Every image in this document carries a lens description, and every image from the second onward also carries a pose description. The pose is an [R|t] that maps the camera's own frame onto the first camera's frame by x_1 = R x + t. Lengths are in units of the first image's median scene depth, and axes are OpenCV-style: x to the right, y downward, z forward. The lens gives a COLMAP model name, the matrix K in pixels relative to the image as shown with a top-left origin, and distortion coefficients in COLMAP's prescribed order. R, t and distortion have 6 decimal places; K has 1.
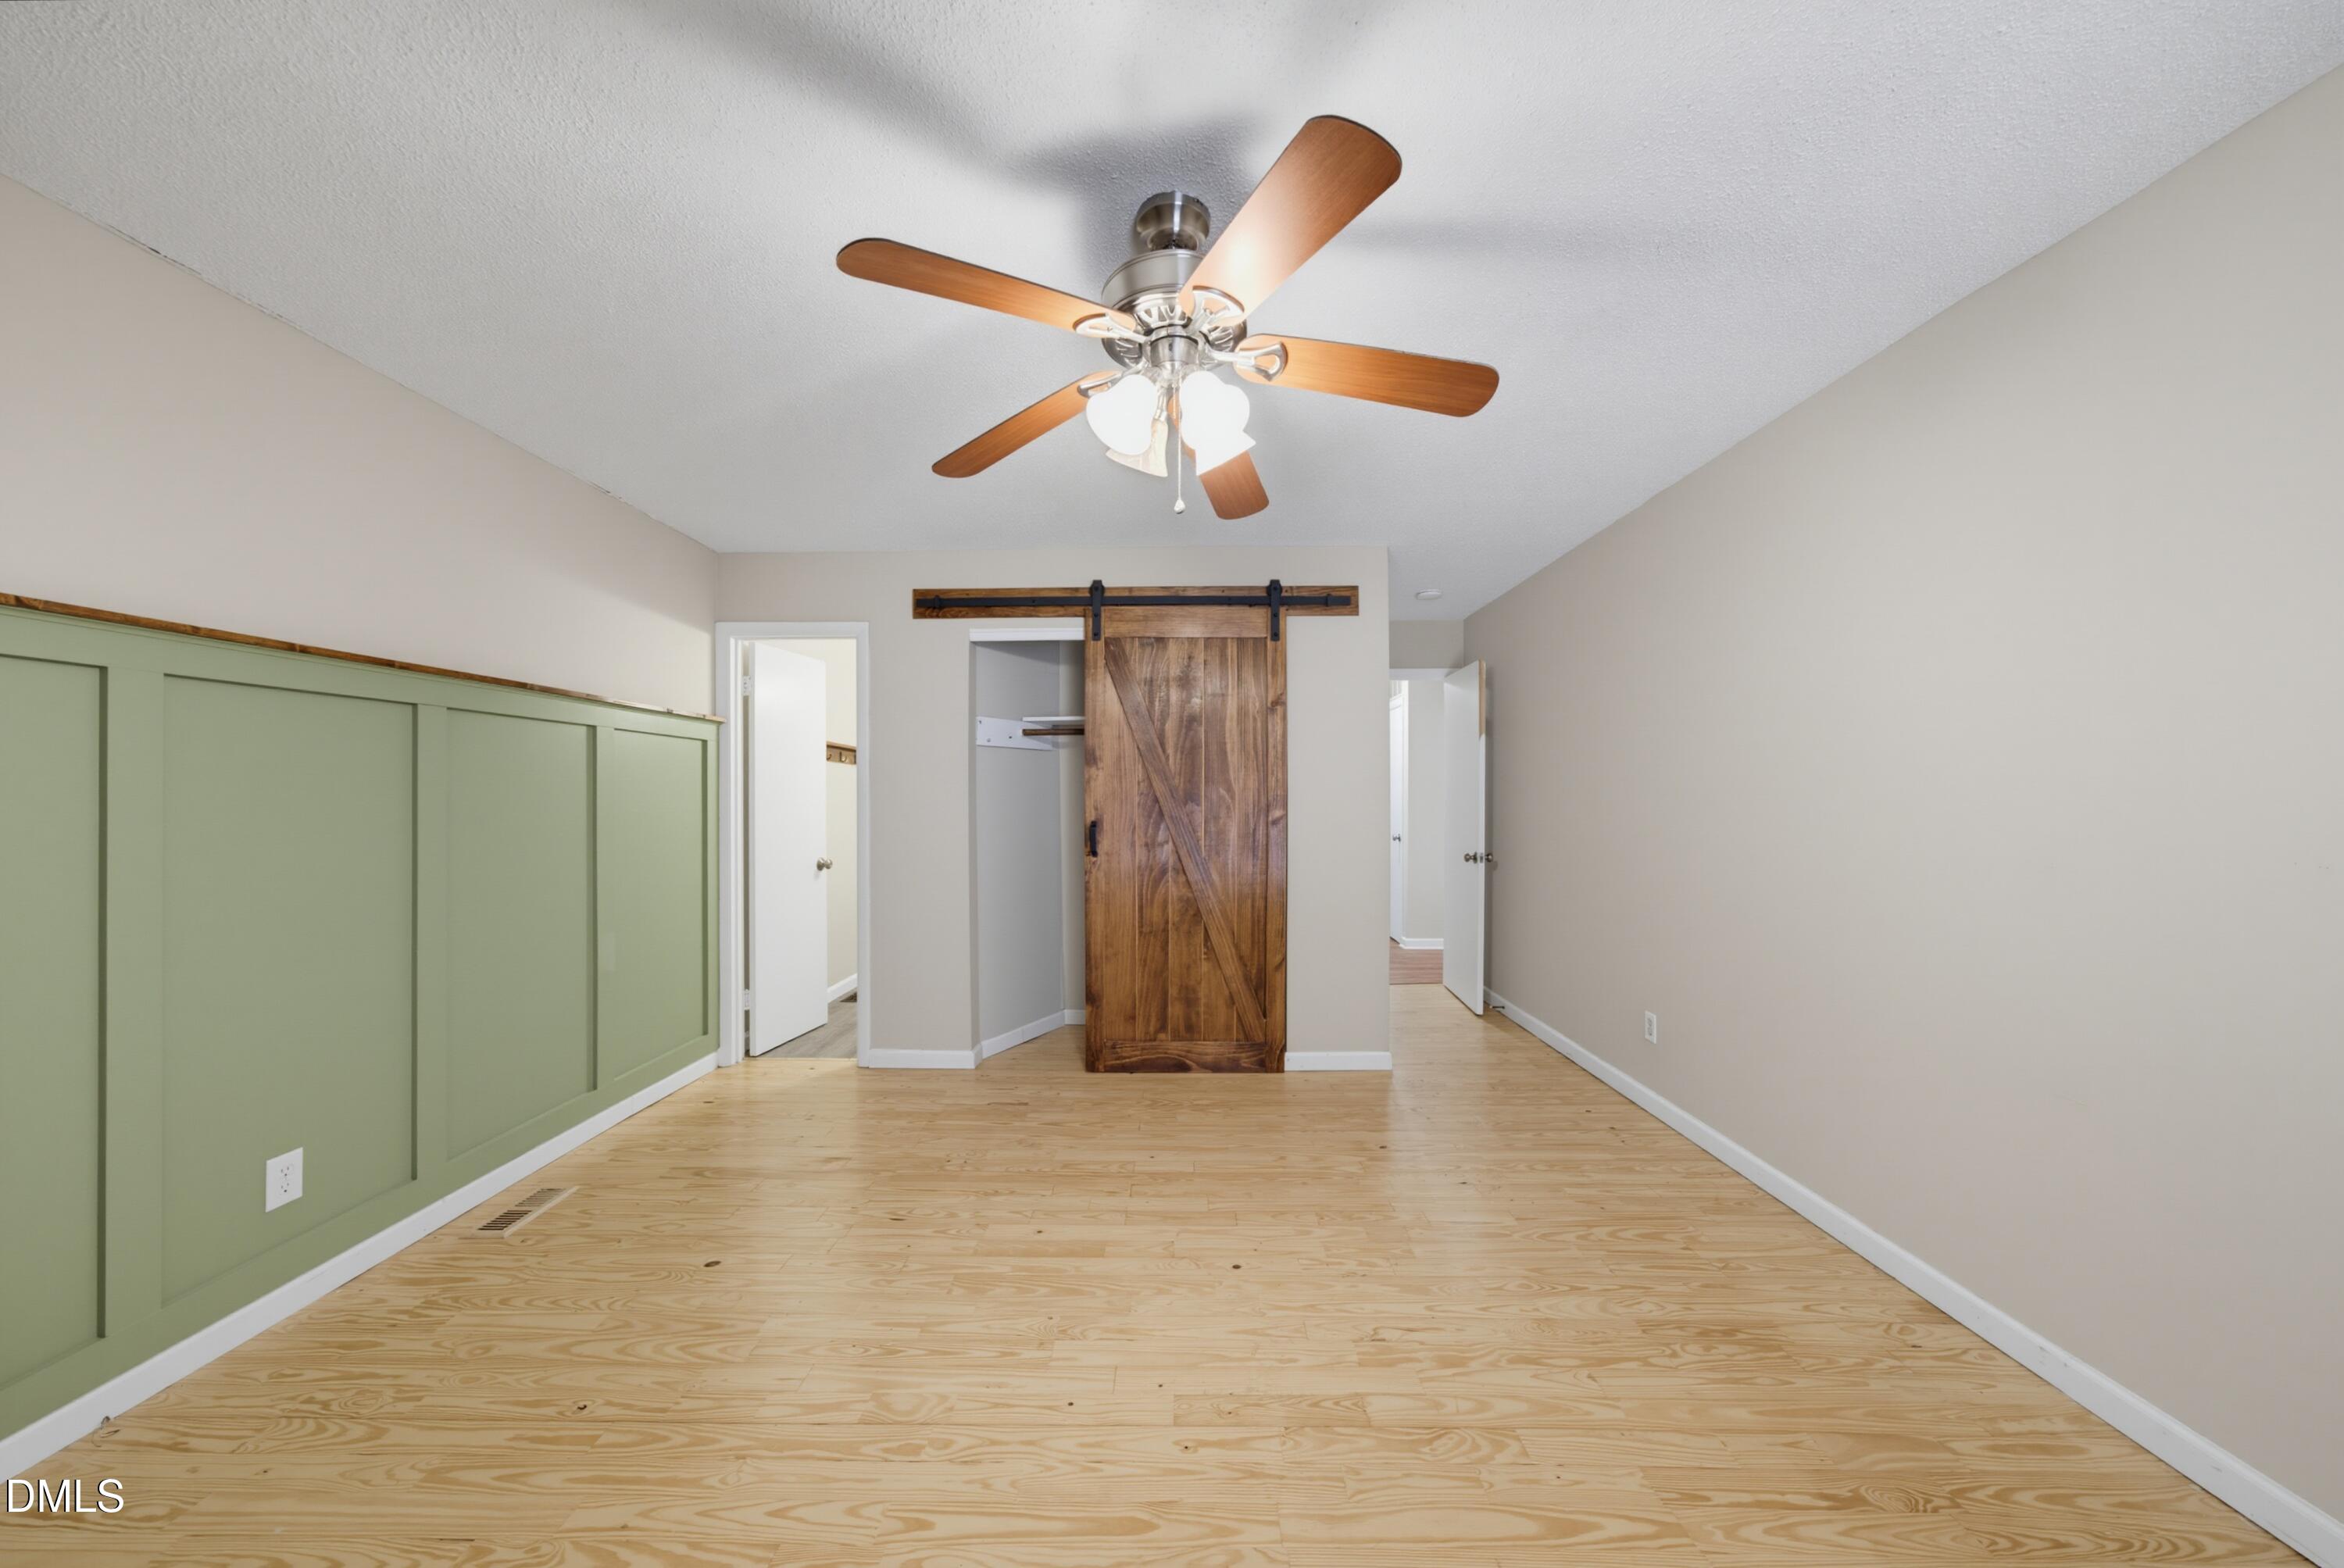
lens RADIAL K [[800.7, 0, 1169.6], [0, 800.7, 799.4], [0, 0, 1]] dist [-0.007507, 0.000093]
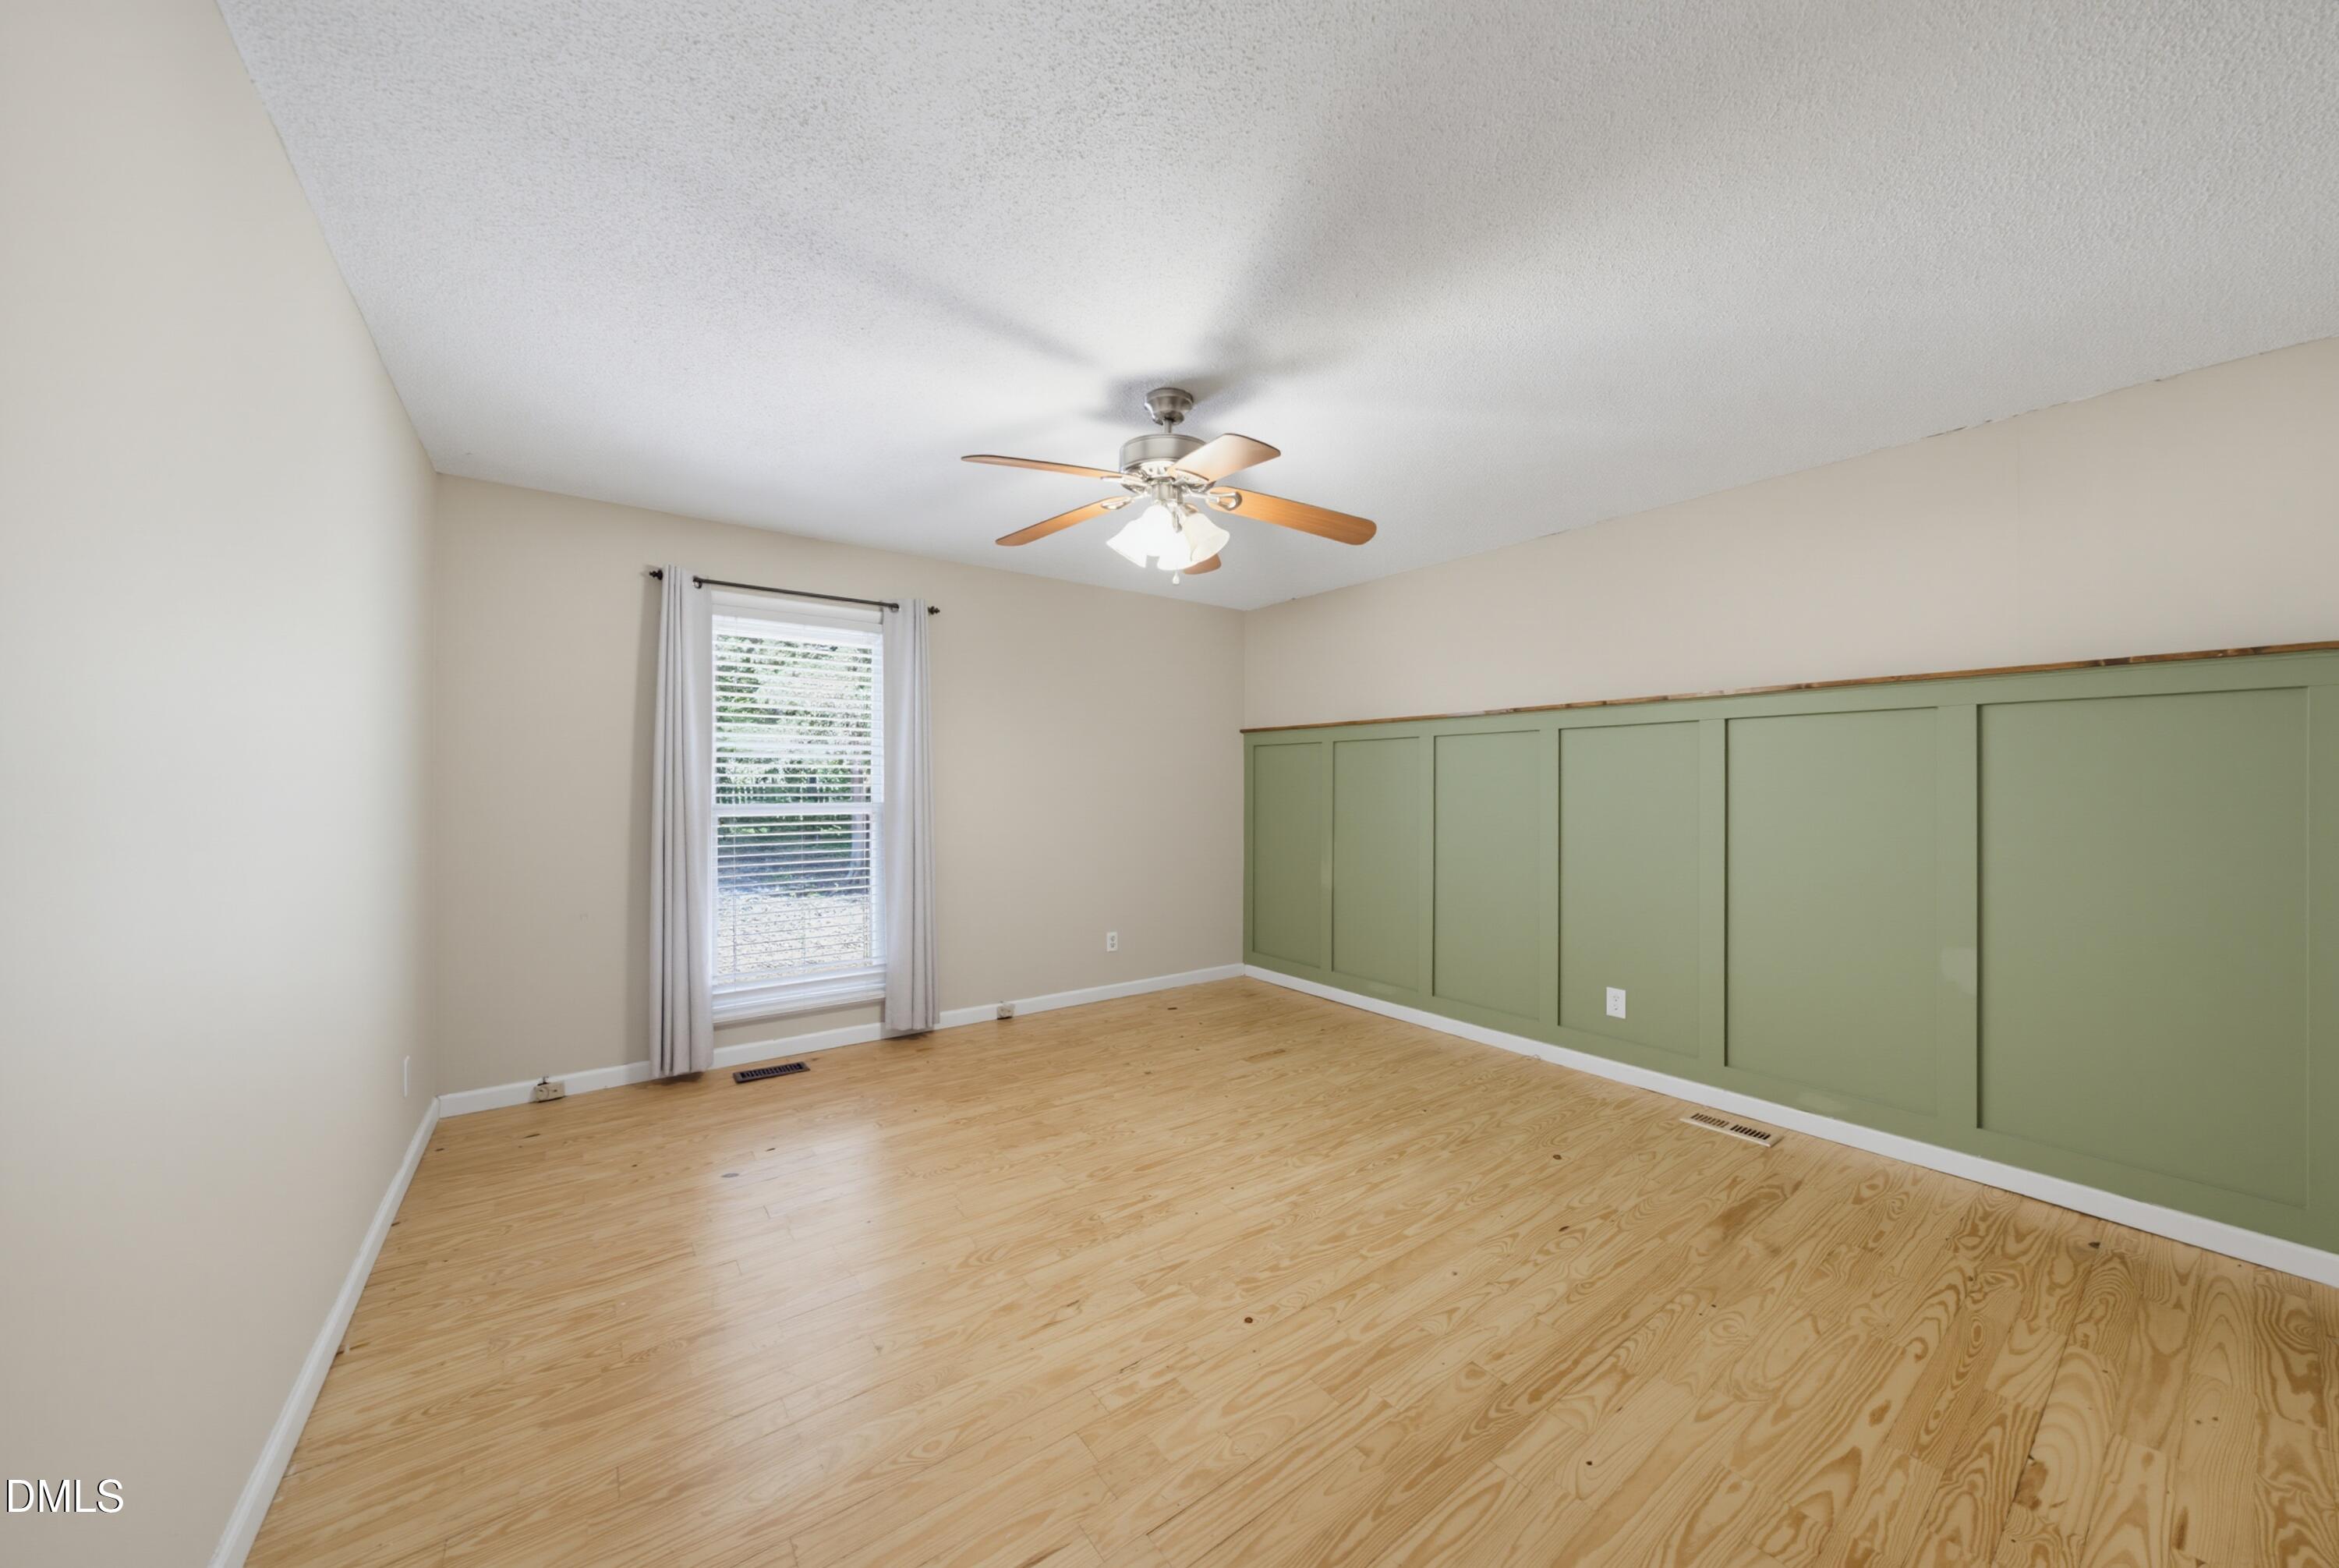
lens RADIAL K [[793.8, 0, 1169.5], [0, 793.8, 784.0], [0, 0, 1]] dist [0.000699, 0.000155]
pose [[-0.793581, -0.000984, -0.608464, 0.461168], [-0.000623, 0.999999, -0.000804, -0.004777], [0.608464, -0.000259, -0.793581, 1.100927]]
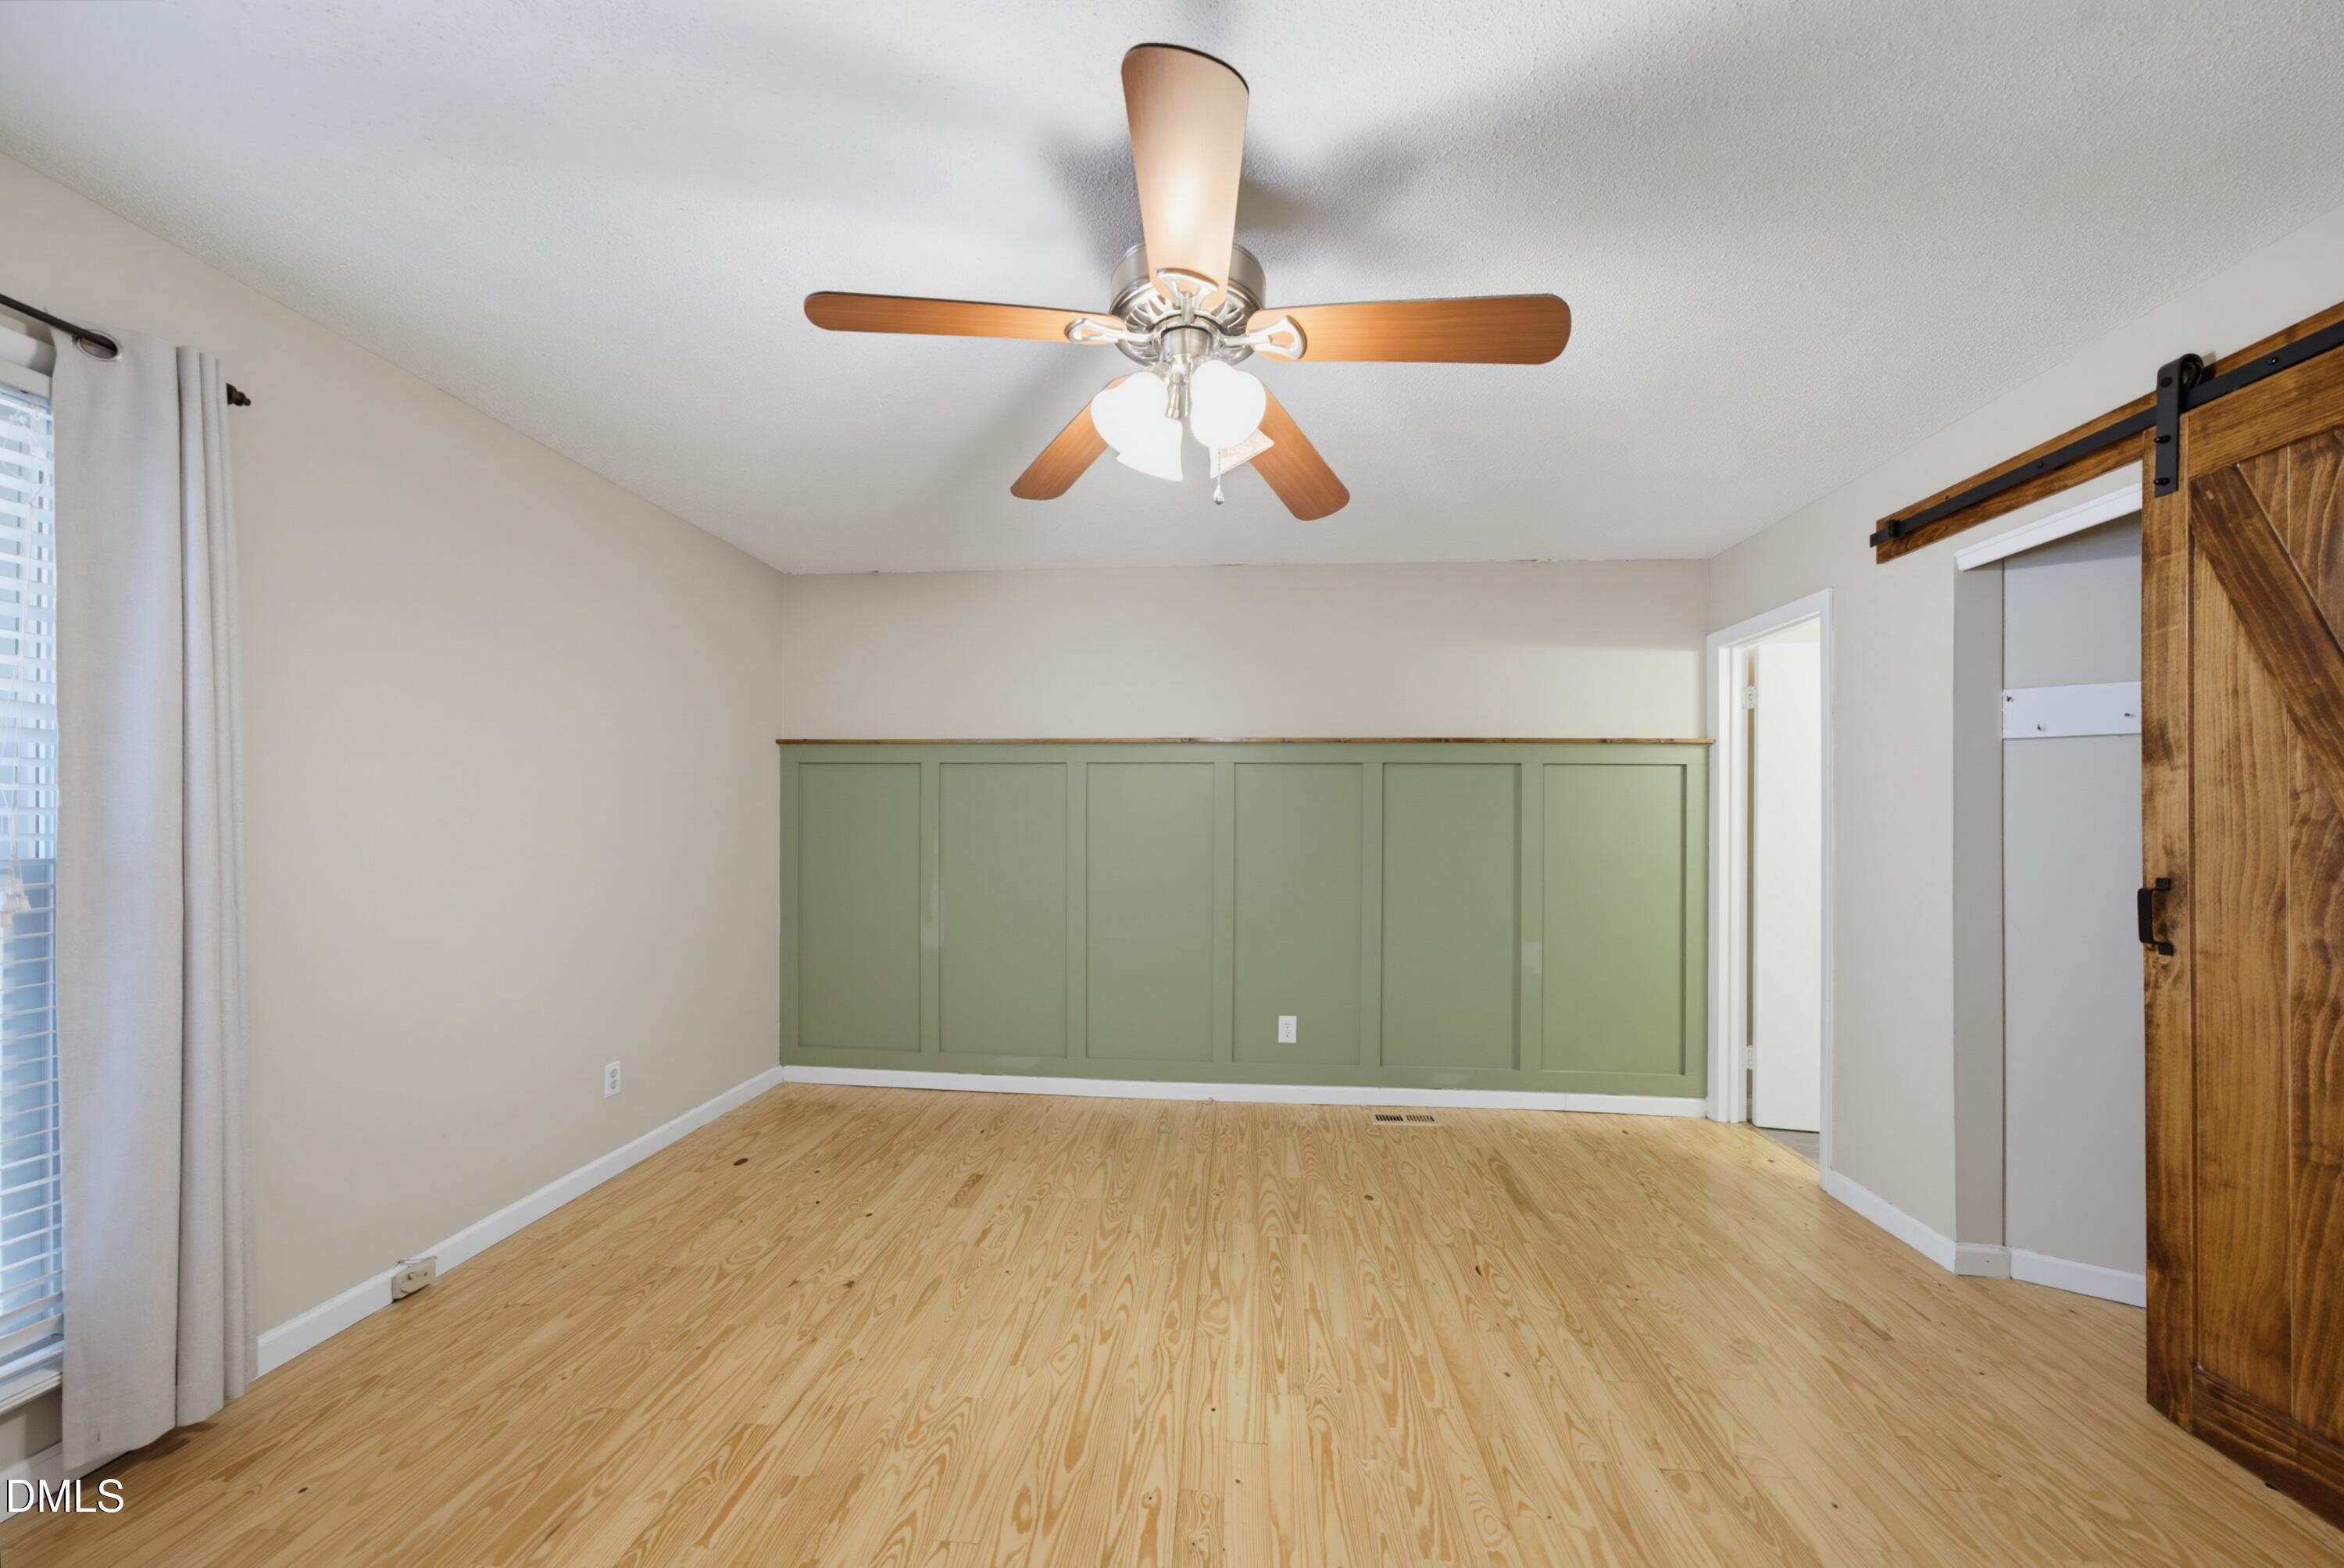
lens RADIAL K [[800.4, 0, 1167.7], [0, 800.4, 815.1], [0, 0, 1]] dist [-0.005981, 0.000301]
pose [[-0.074146, -0.008935, -0.997207, 0.474044], [-0.009359, 0.999922, -0.008263, -0.000675], [0.997203, 0.008720, -0.074224, 0.523622]]
